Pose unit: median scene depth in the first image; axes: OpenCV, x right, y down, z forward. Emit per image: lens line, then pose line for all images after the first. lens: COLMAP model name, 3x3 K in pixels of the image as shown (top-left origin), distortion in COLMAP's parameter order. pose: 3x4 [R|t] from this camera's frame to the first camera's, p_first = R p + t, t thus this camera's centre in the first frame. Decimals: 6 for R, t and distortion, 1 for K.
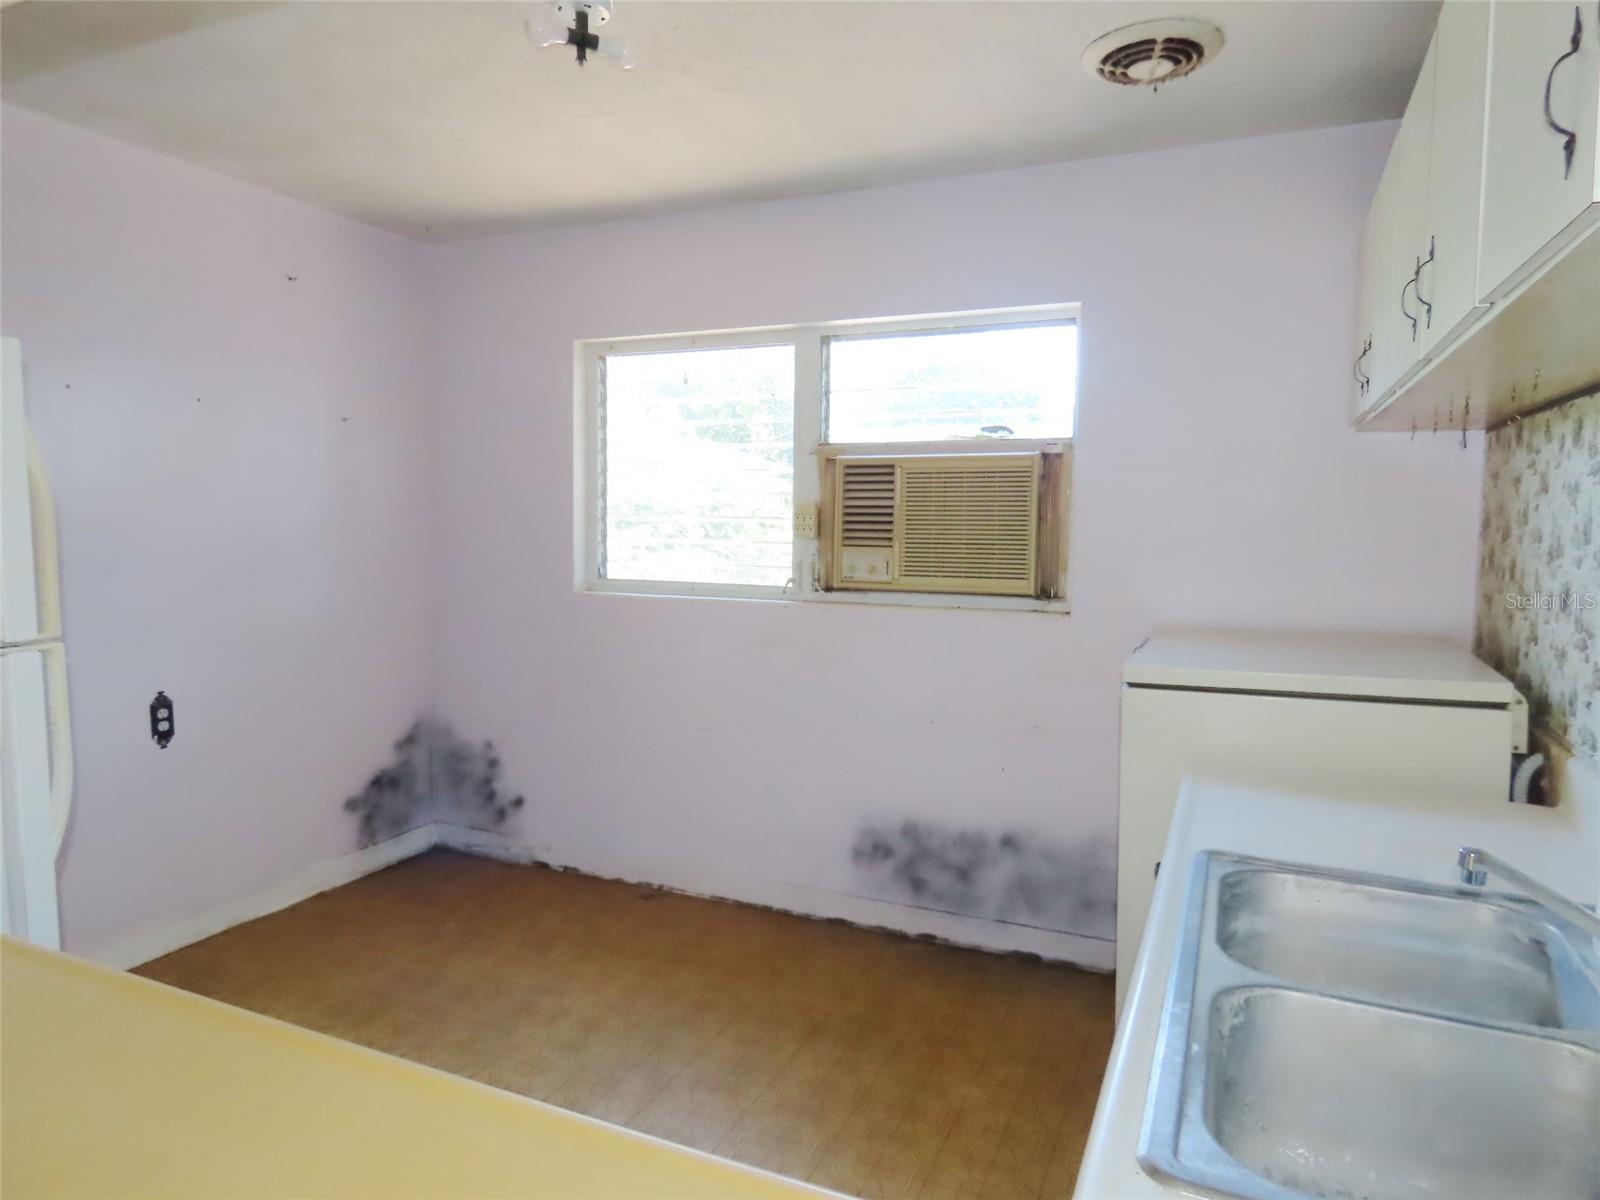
lens RADIAL K [[1008.4, 0, 800.0], [0, 1008.4, 600.0], [0, 0, 1]] dist [-0.009350, 0.000375]
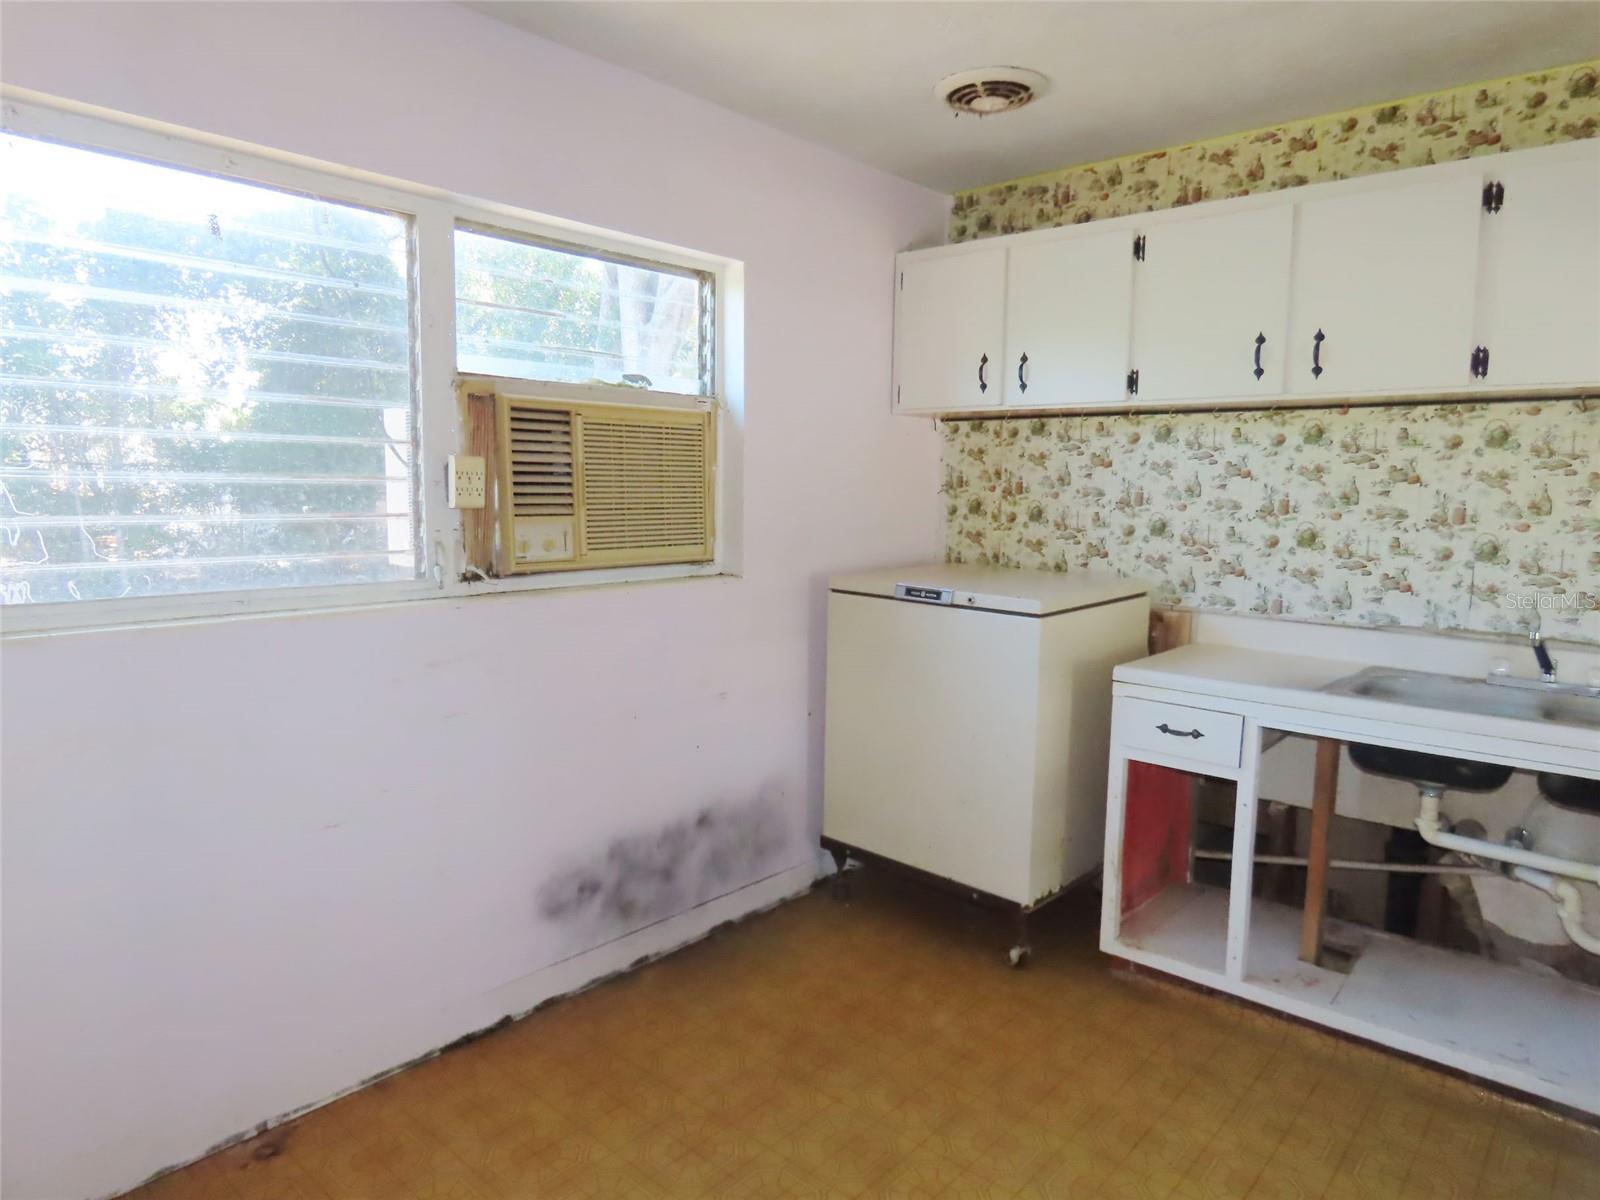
lens RADIAL K [[1008.4, 0, 800.0], [0, 1008.4, 600.0], [0, 0, 1]] dist [-0.009350, 0.000375]
pose [[0.299016, -0.116135, 0.947155, -0.617584], [0.071219, 0.992514, 0.099212, -0.052251], [-0.951587, 0.037790, 0.305049, 0.587847]]
